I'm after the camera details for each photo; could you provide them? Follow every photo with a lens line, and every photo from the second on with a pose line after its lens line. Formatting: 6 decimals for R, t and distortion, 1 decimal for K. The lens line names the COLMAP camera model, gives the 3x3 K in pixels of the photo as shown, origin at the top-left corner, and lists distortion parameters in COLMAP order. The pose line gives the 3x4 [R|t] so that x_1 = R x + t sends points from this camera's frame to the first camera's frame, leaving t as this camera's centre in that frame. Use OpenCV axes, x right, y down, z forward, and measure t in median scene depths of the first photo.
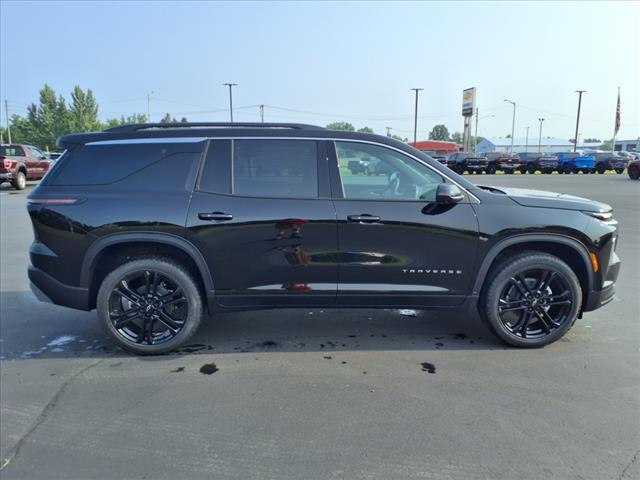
lens RADIAL K [[495.4, 0, 318.1], [0, 495.4, 258.1], [0, 0, 1]] dist [0.048060, 0.001285]
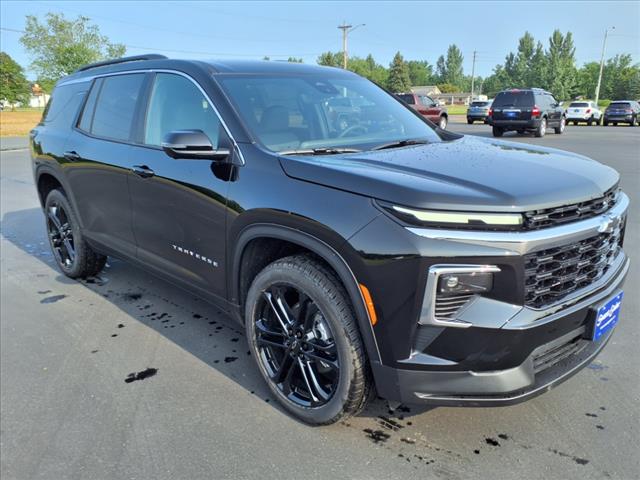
lens RADIAL K [[513.4, 0, 322.2], [0, 513.4, 243.3], [0, 0, 1]] dist [0.064632, -0.094006]
pose [[0.670186, 0.191617, -0.717031, 0.870648], [-0.146732, 0.981237, 0.125077, -0.108007], [0.727544, 0.021386, 0.685727, 0.613345]]
